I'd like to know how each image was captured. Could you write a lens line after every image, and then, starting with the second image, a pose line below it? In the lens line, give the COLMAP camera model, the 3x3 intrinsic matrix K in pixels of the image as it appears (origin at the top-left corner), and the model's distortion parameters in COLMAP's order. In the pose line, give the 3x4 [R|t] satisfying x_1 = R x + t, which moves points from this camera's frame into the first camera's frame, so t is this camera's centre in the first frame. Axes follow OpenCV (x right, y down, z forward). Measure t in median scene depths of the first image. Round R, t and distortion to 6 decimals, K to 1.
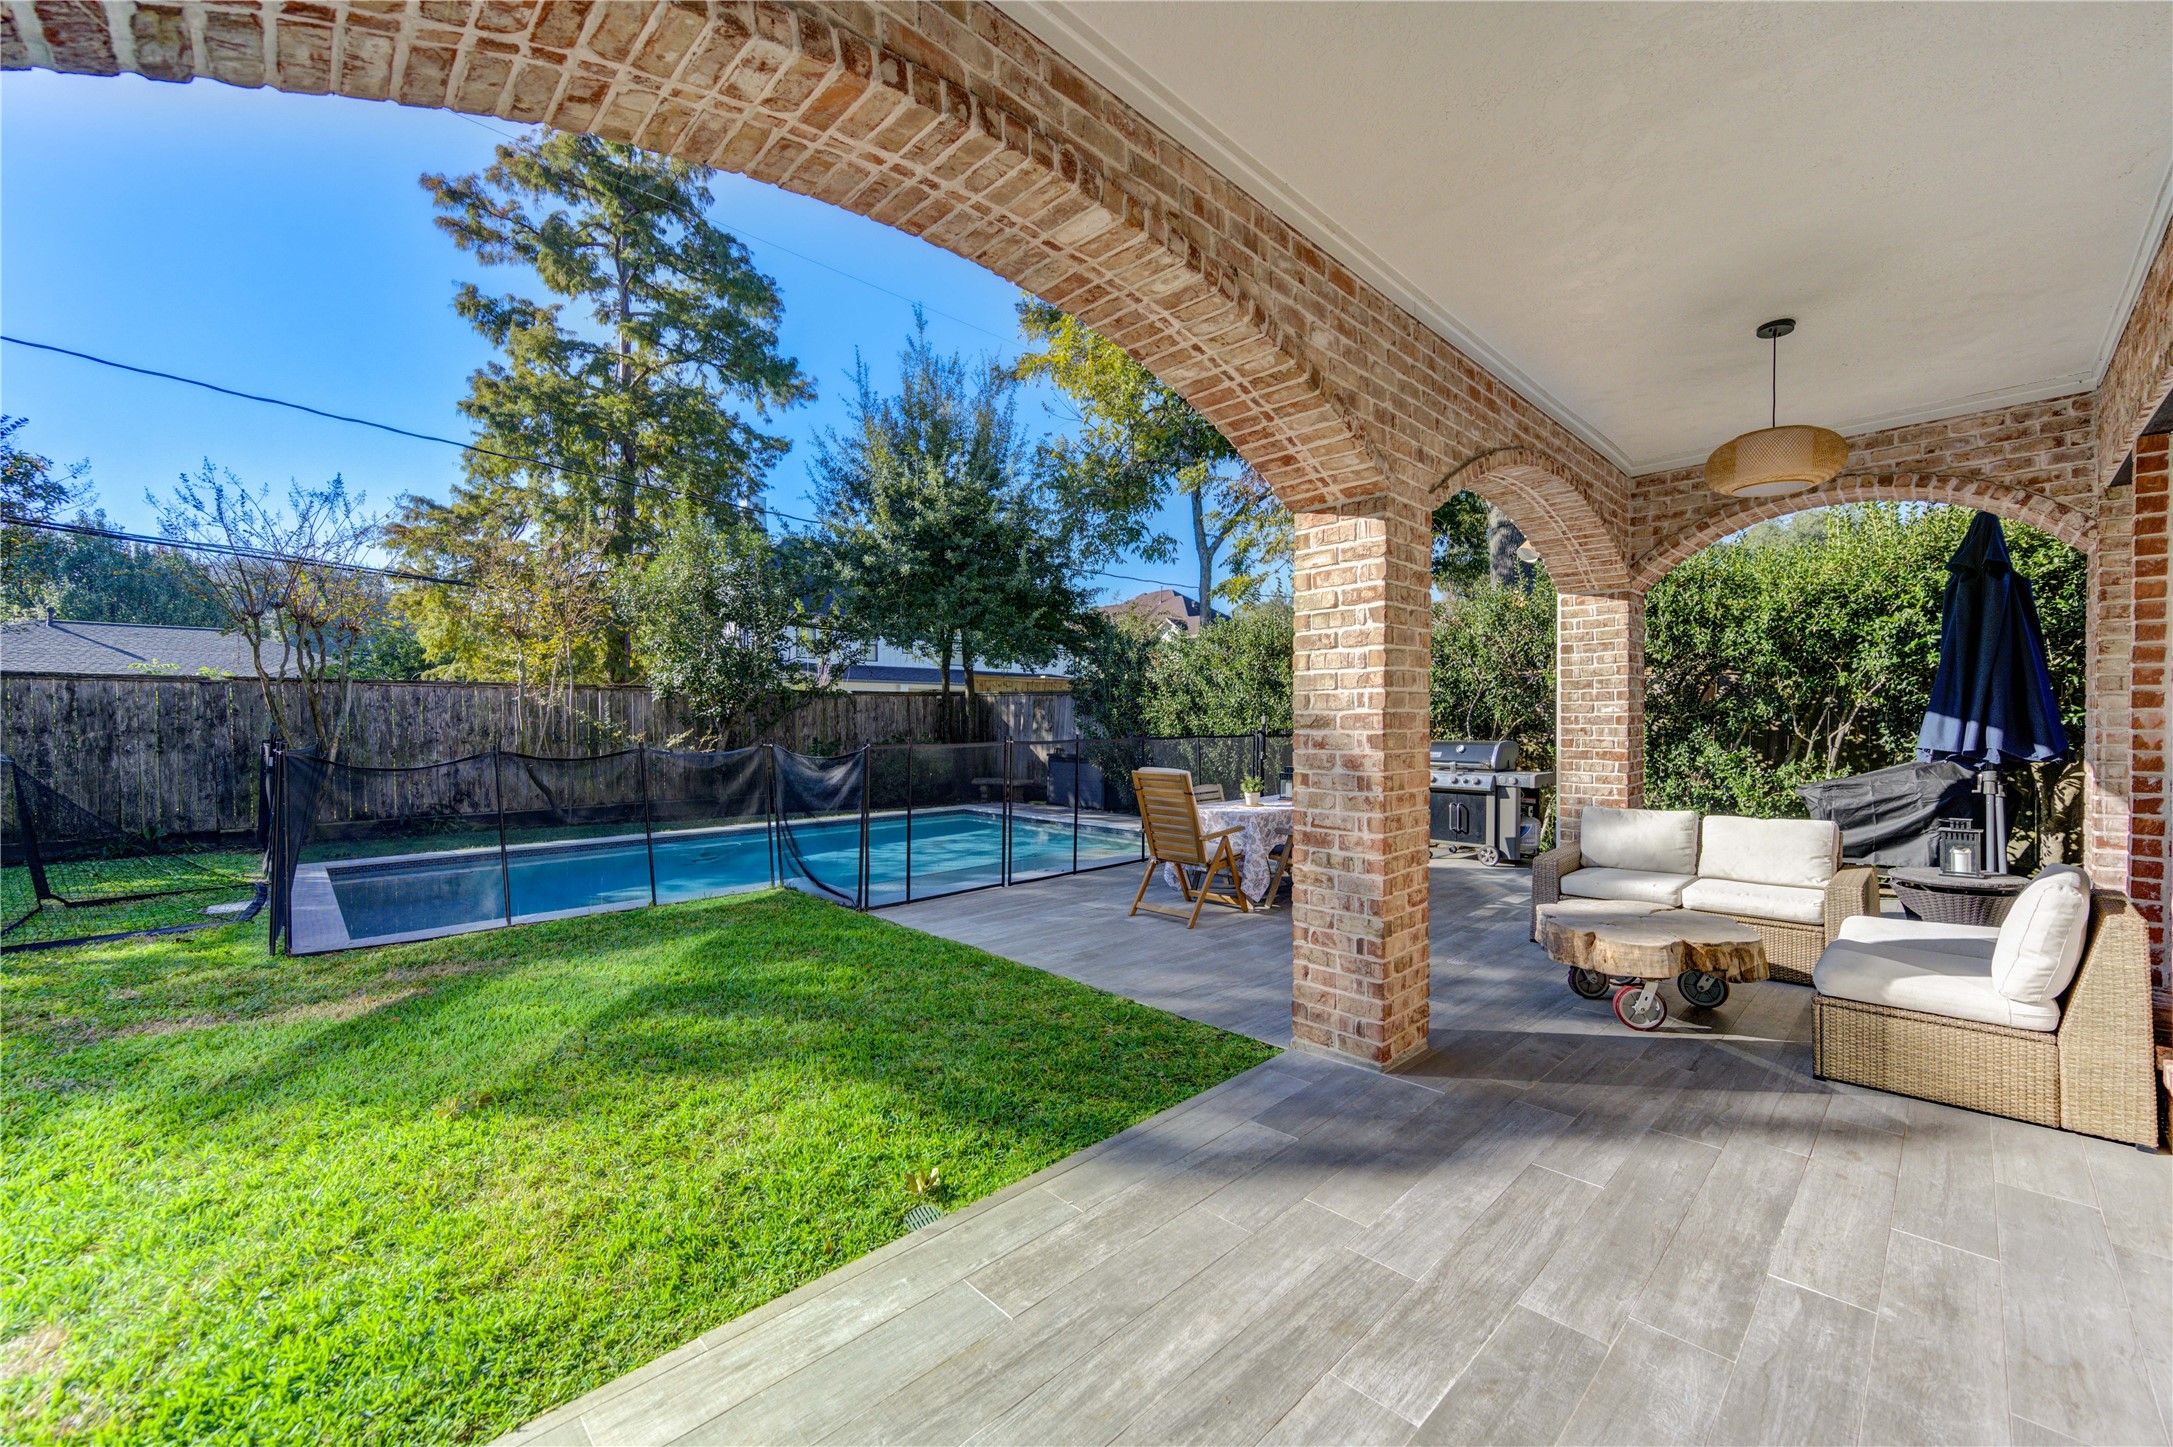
lens RADIAL K [[842.8, 0, 1087.3], [0, 842.8, 725.5], [0, 0, 1]] dist [0.000504, 0.000090]
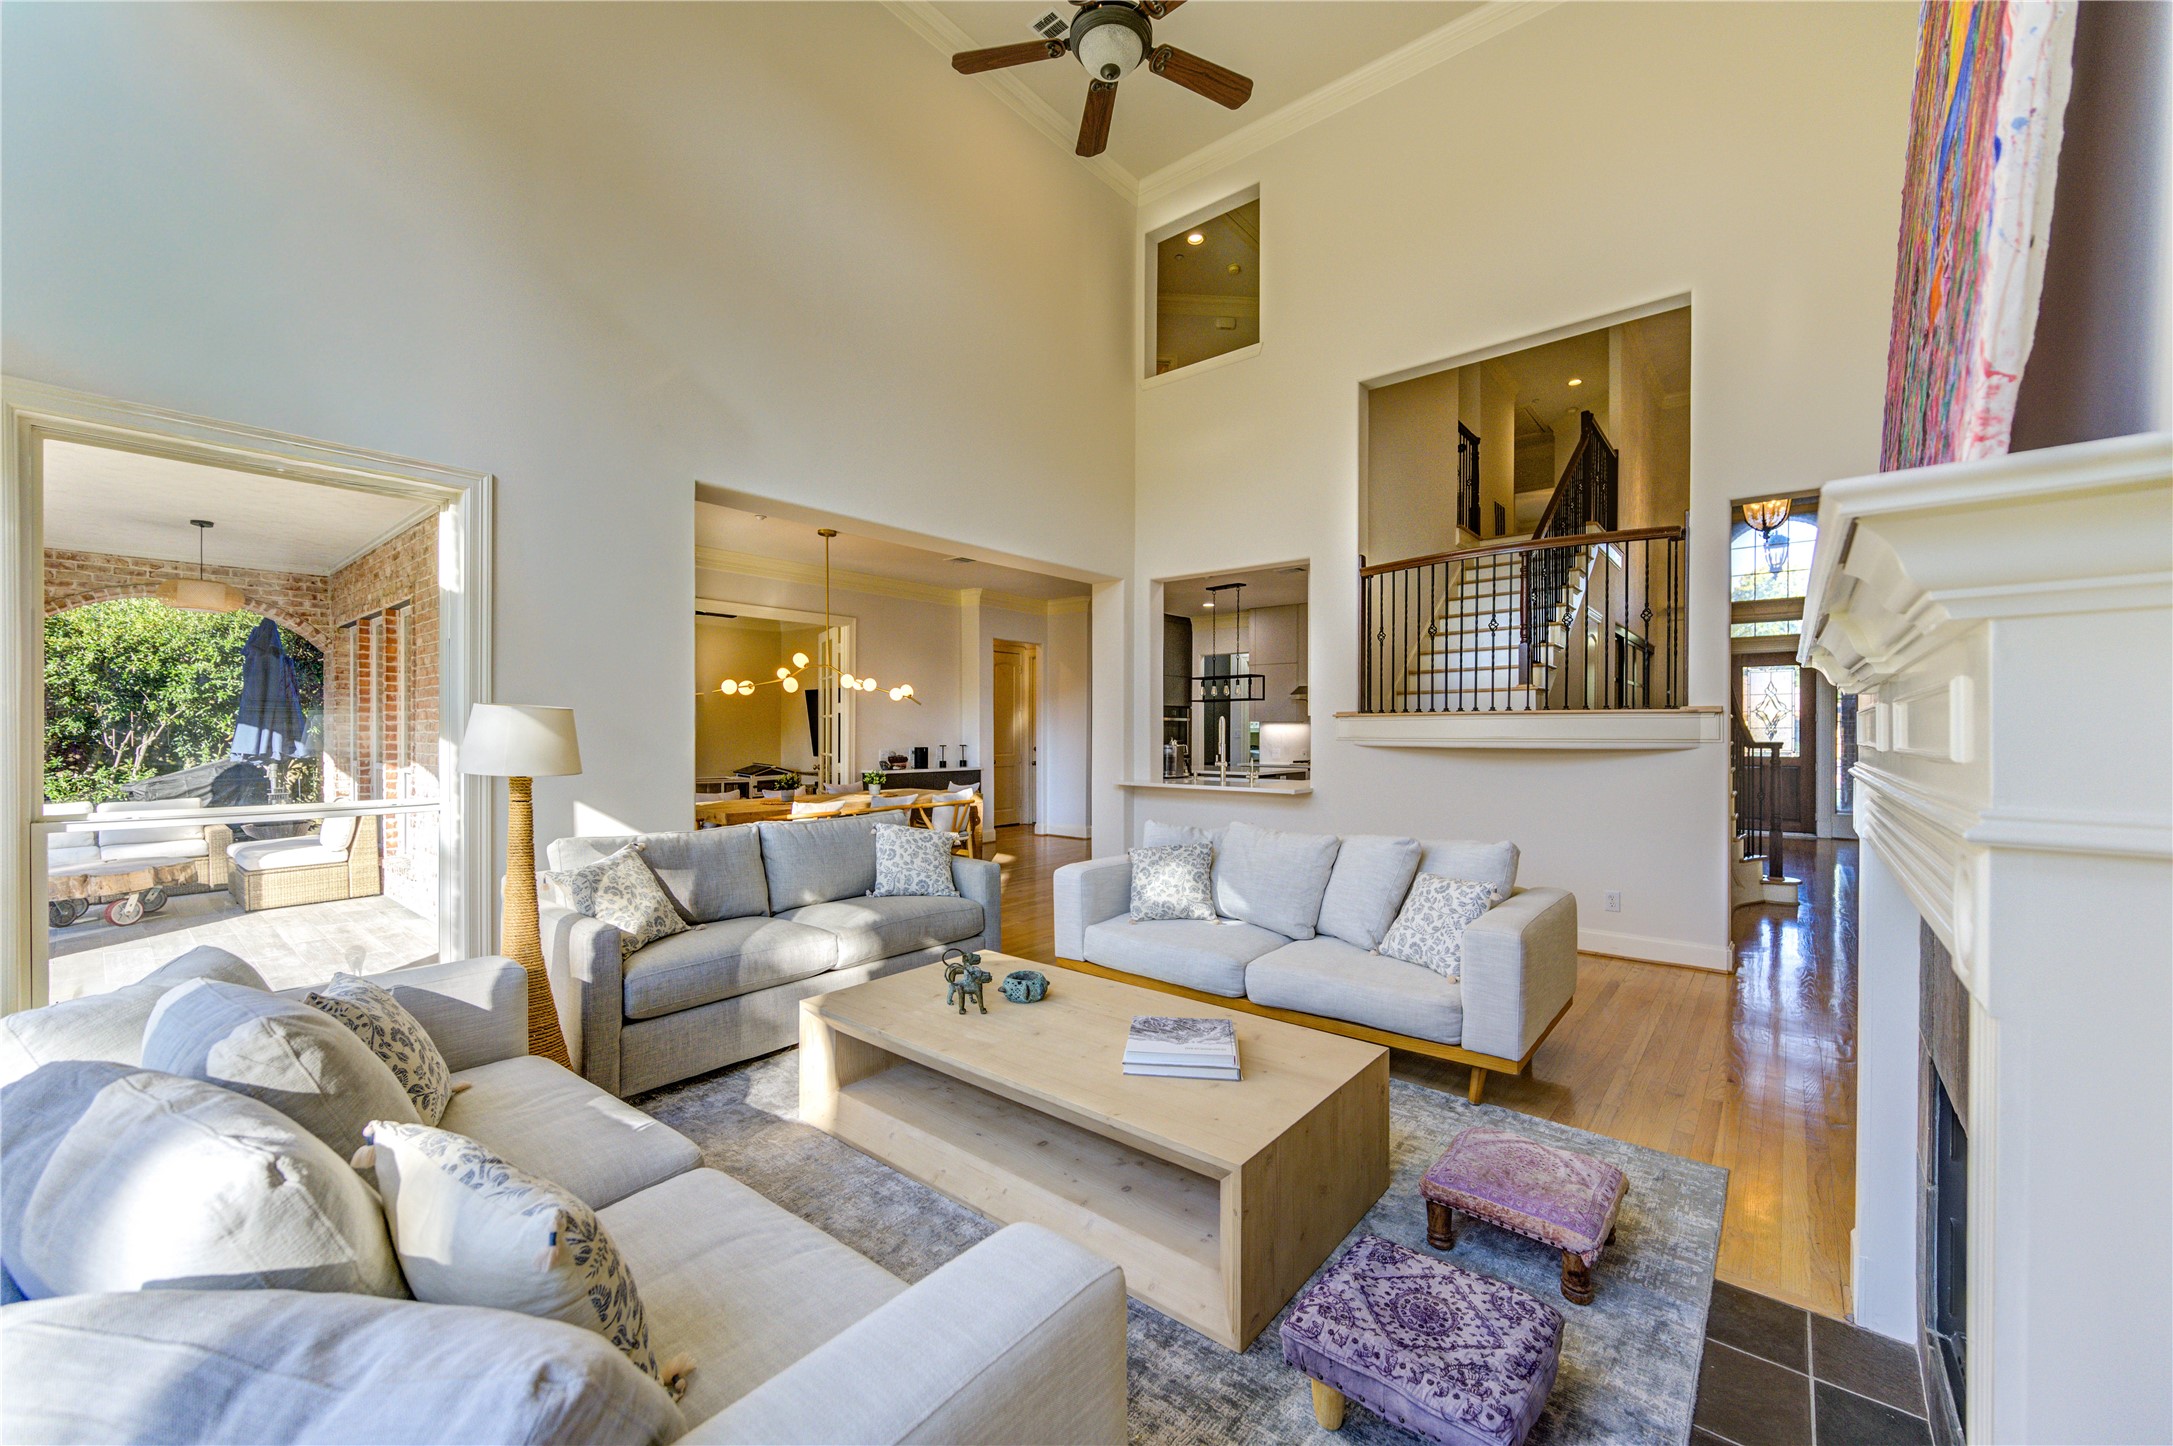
lens RADIAL K [[845.7, 0, 1086.0], [0, 845.7, 733.1], [0, 0, 1]] dist [-0.000448, -0.000021]
pose [[-0.108836, -0.004208, 0.994051, -0.809256], [0.005295, 0.999974, 0.004813, -0.010438], [-0.994046, 0.005787, -0.108811, -0.465867]]
